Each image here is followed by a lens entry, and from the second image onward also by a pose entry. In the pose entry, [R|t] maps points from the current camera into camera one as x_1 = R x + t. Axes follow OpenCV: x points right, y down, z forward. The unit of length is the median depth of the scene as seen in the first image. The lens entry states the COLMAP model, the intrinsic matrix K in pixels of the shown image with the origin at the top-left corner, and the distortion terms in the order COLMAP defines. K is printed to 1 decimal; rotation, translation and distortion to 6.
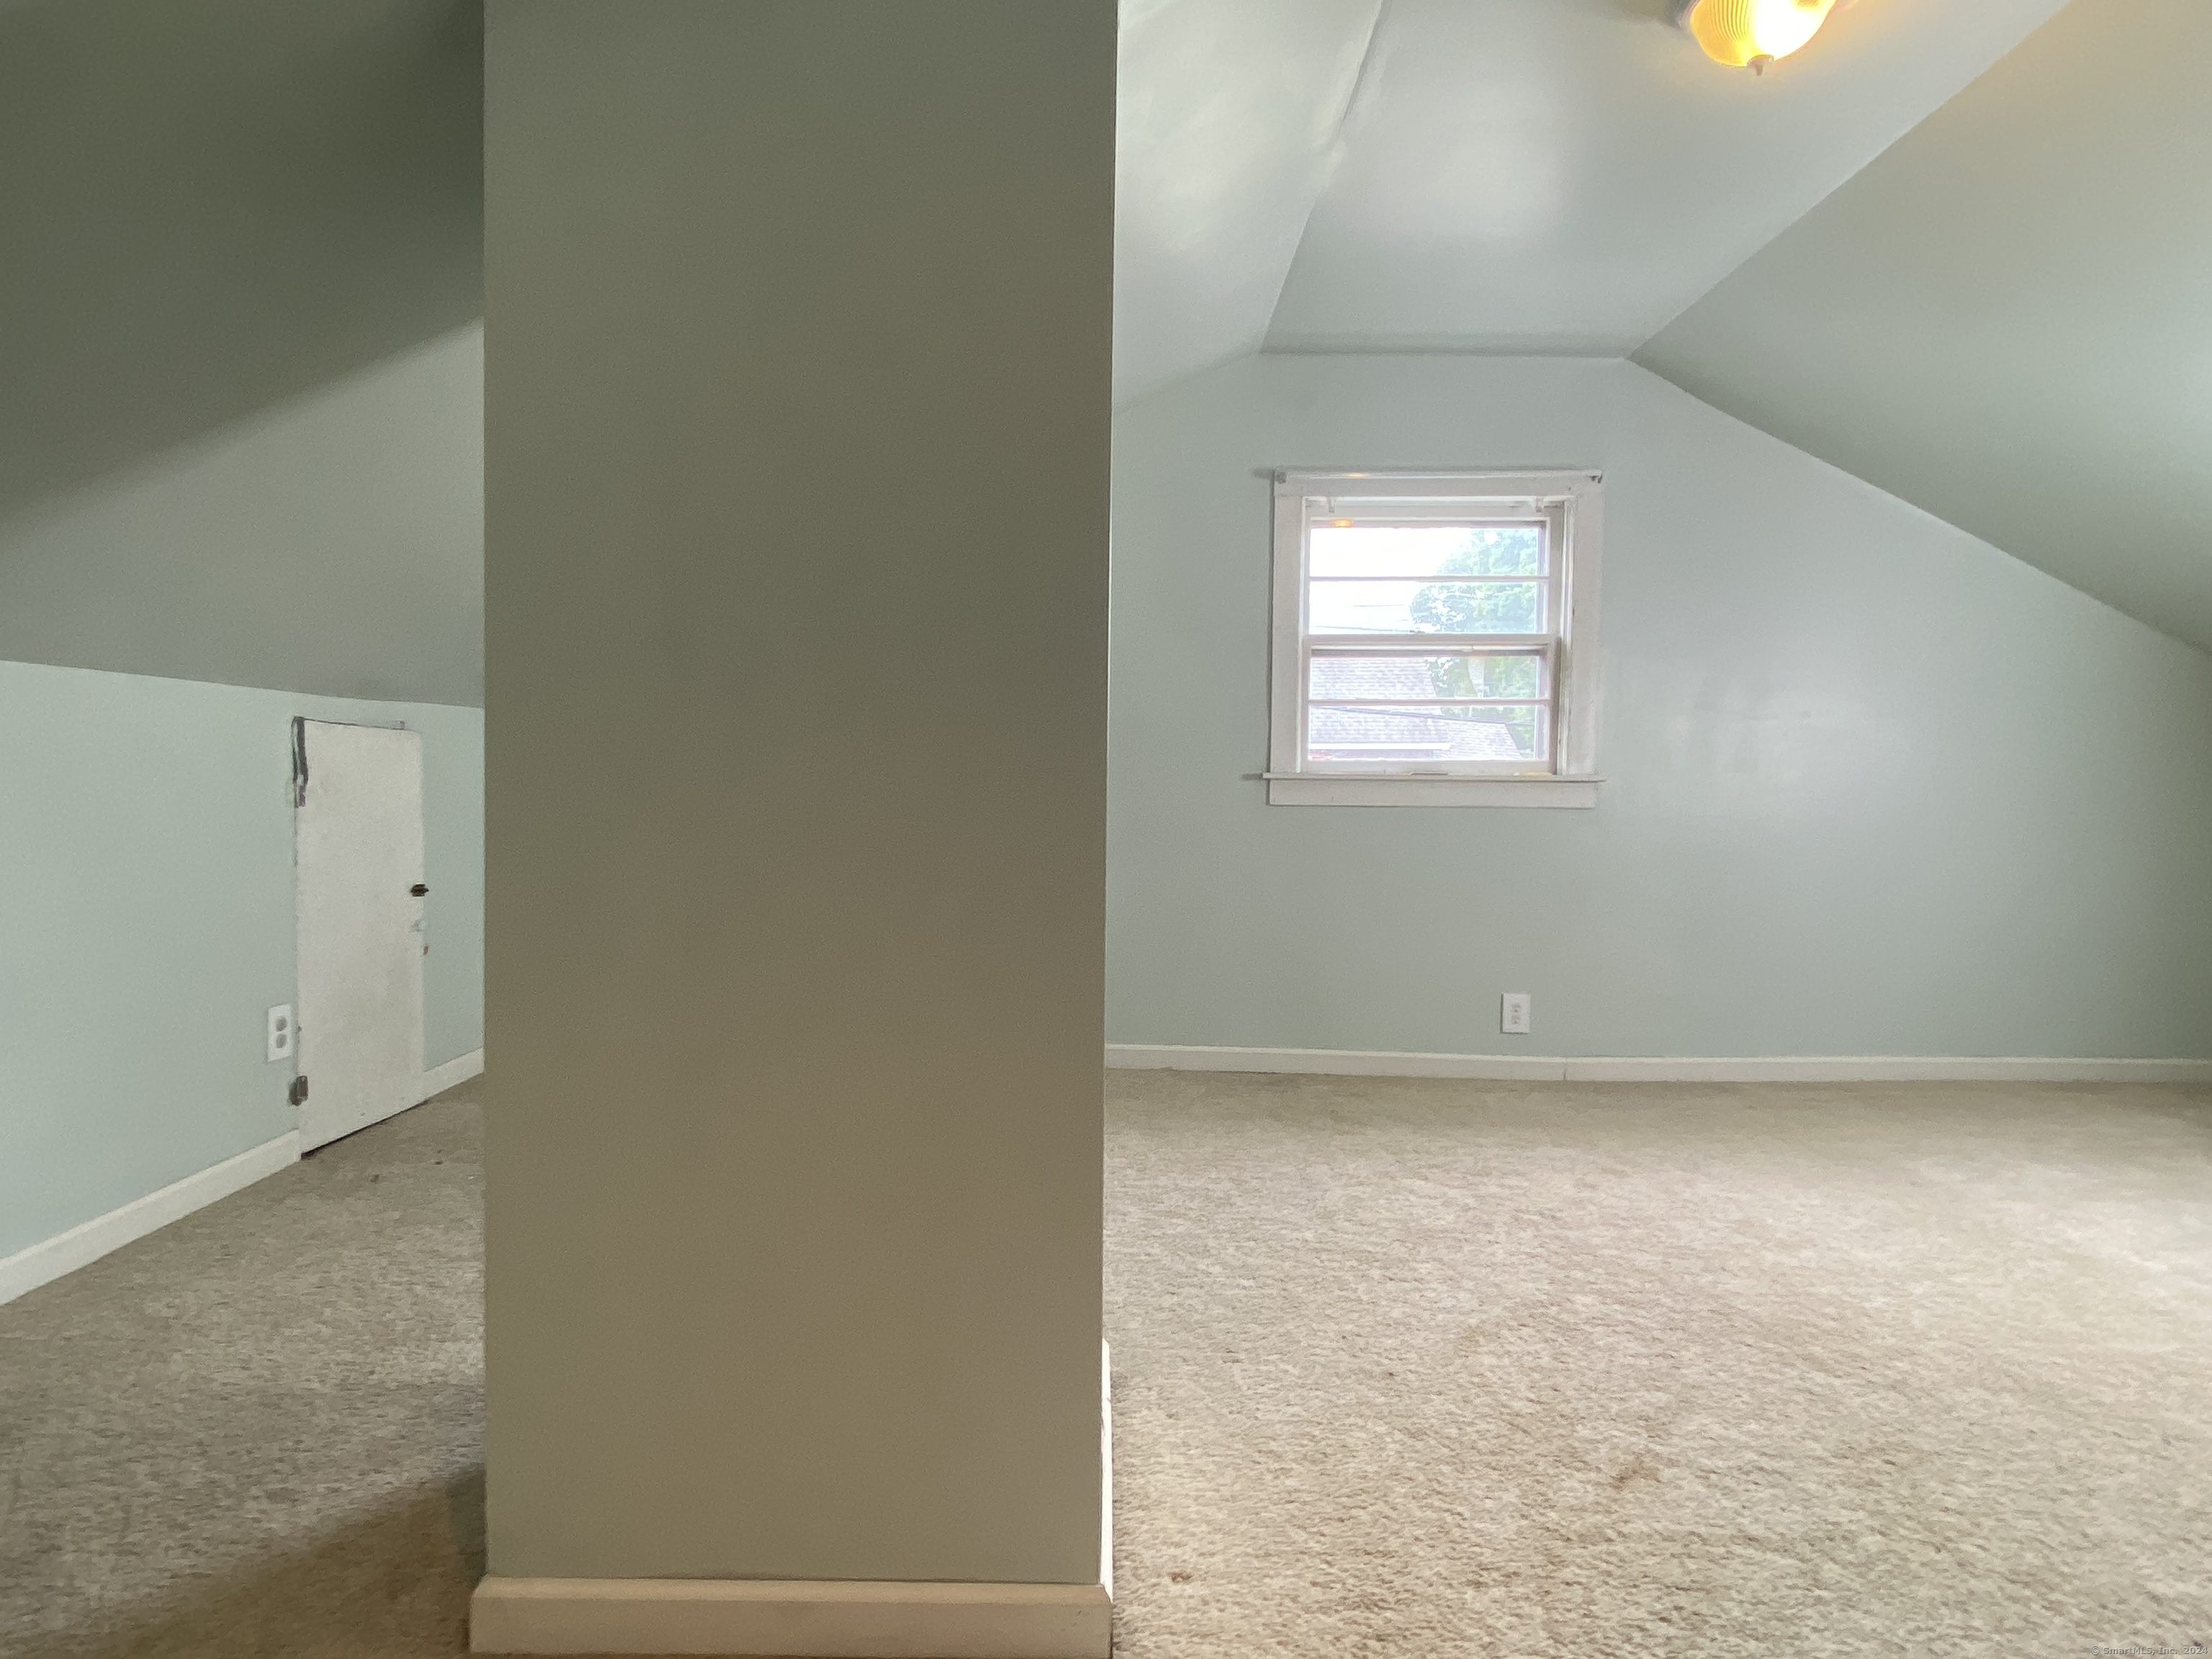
lens RADIAL K [[1252.9, 0, 1104.3], [0, 1252.9, 825.1], [0, 0, 1]] dist [0.017178, -0.022542]
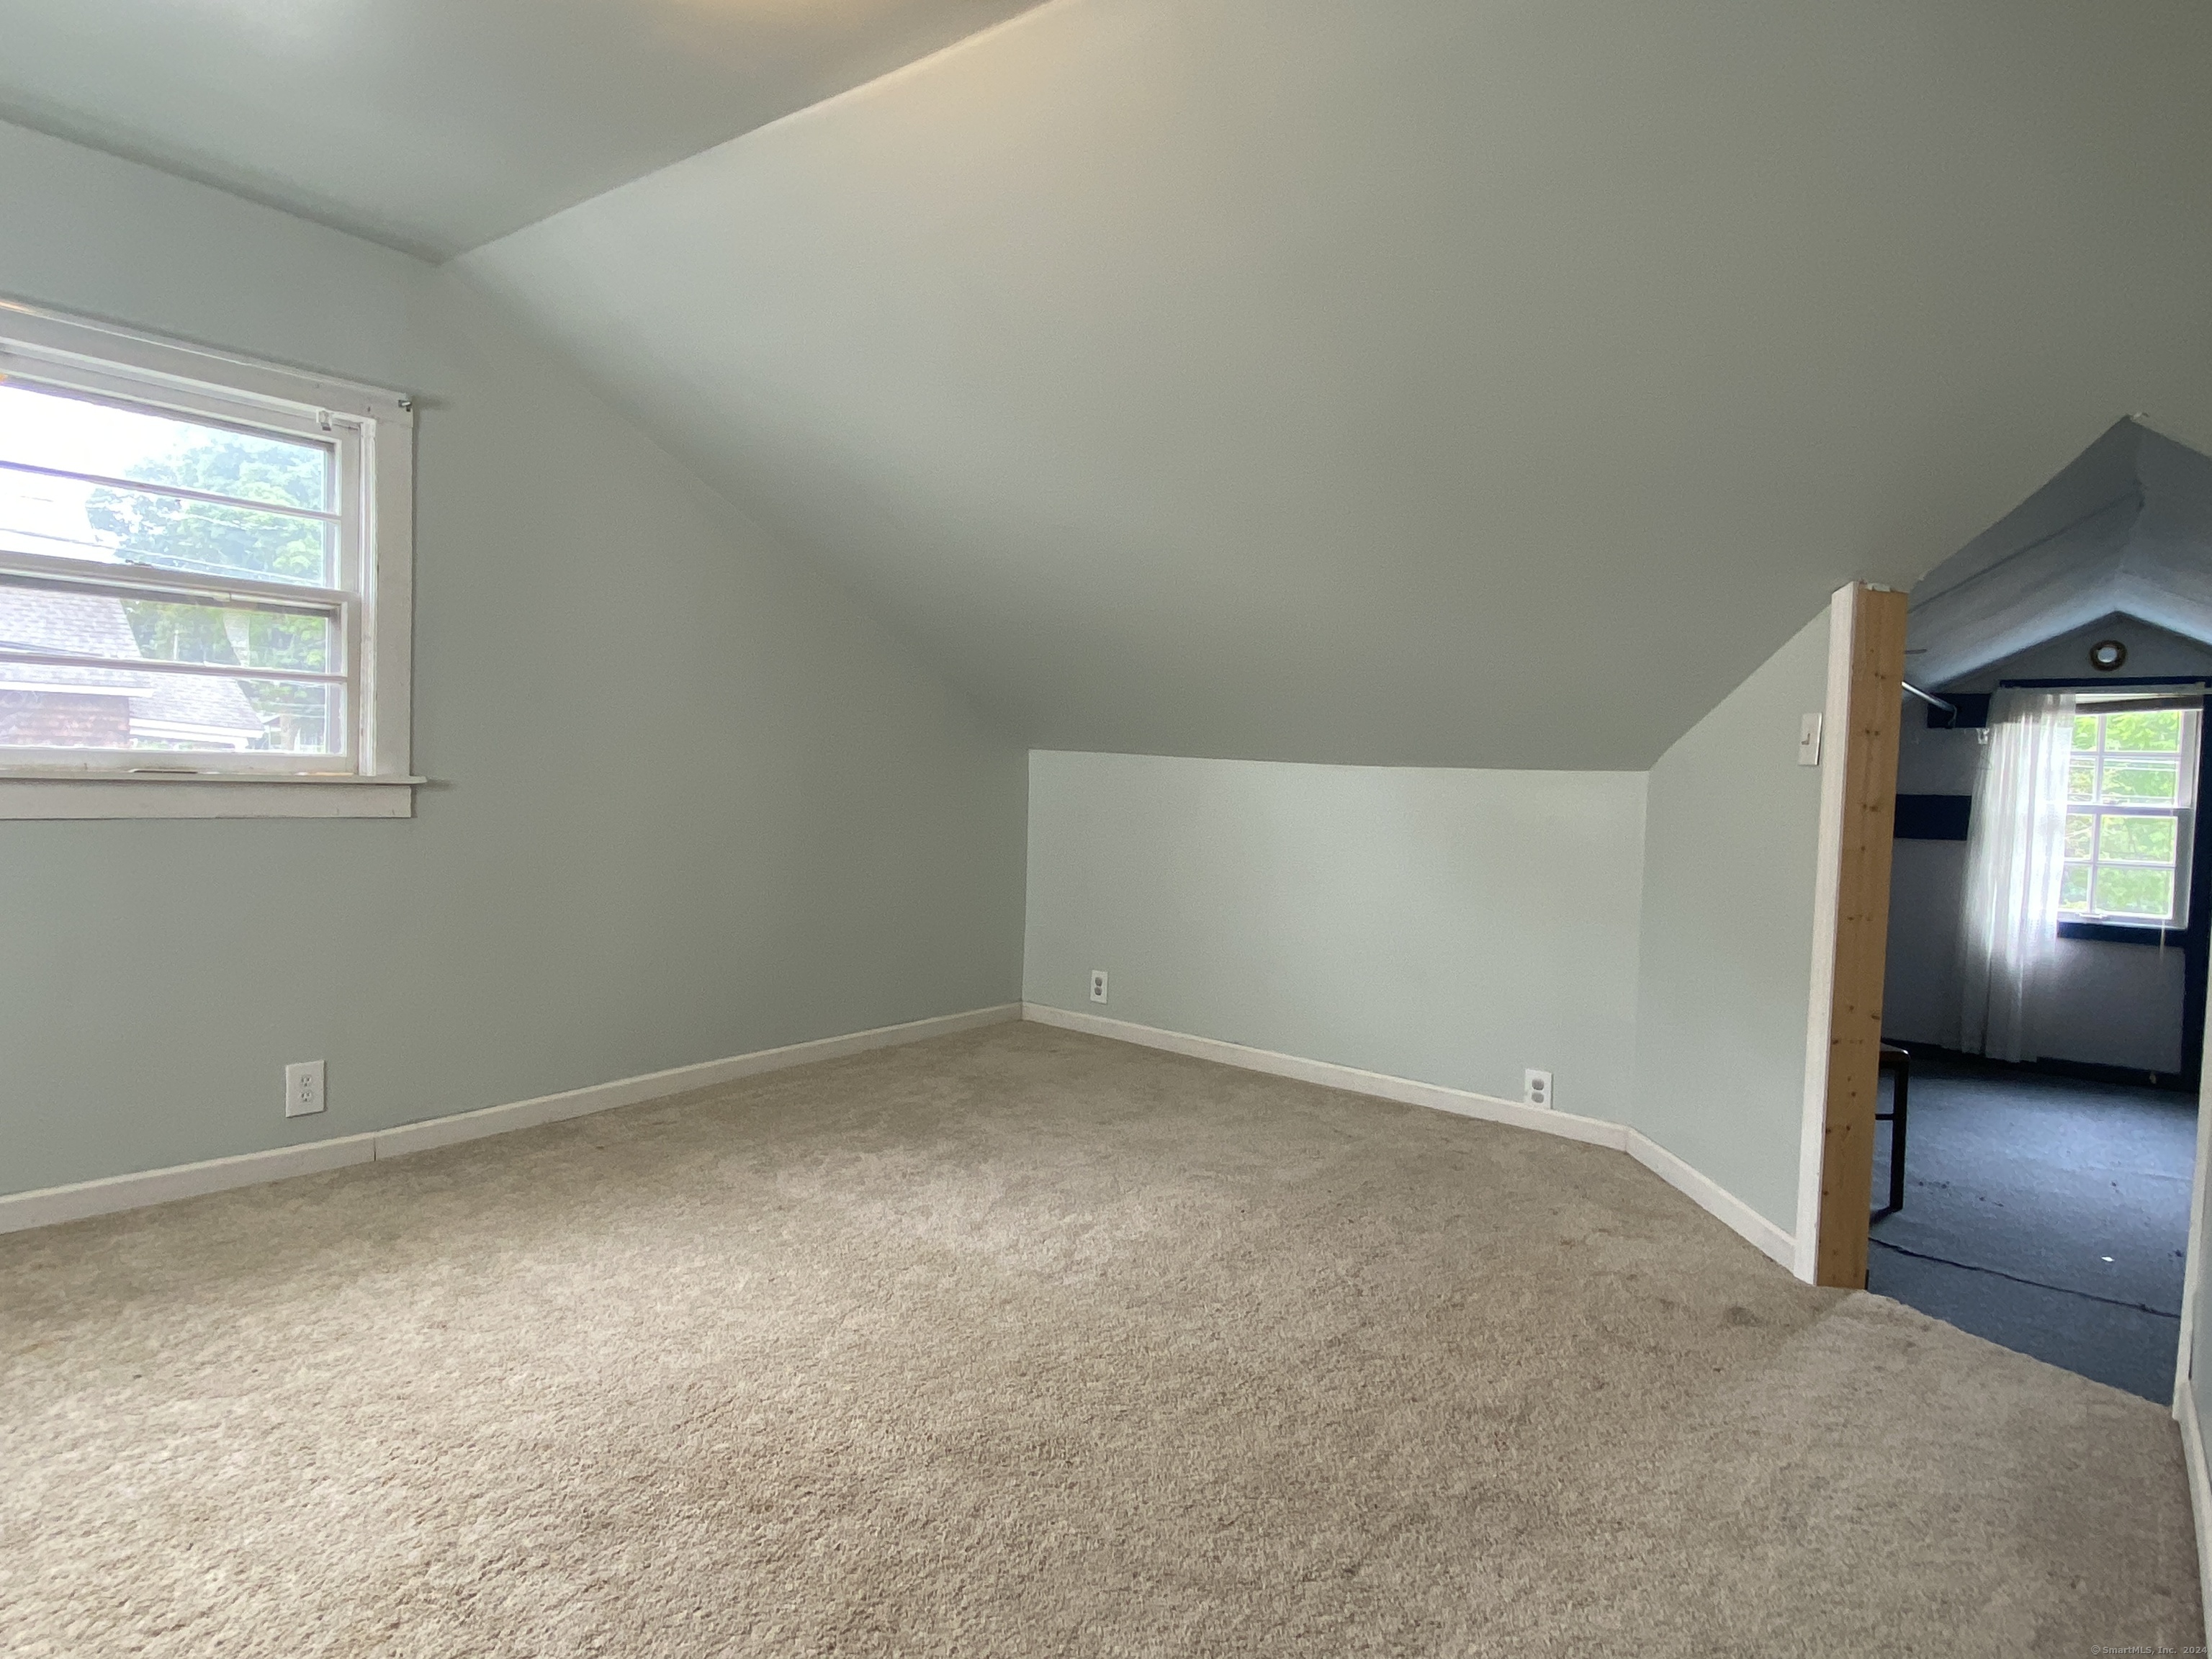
lens RADIAL K [[1252.9, 0, 1115.8], [0, 1252.9, 827.2], [0, 0, 1]] dist [0.017178, -0.022542]
pose [[0.600580, -0.020725, 0.799296, 0.016233], [-0.006136, 0.999515, 0.030527, -0.033006], [-0.799541, -0.023238, 0.600161, 0.148280]]
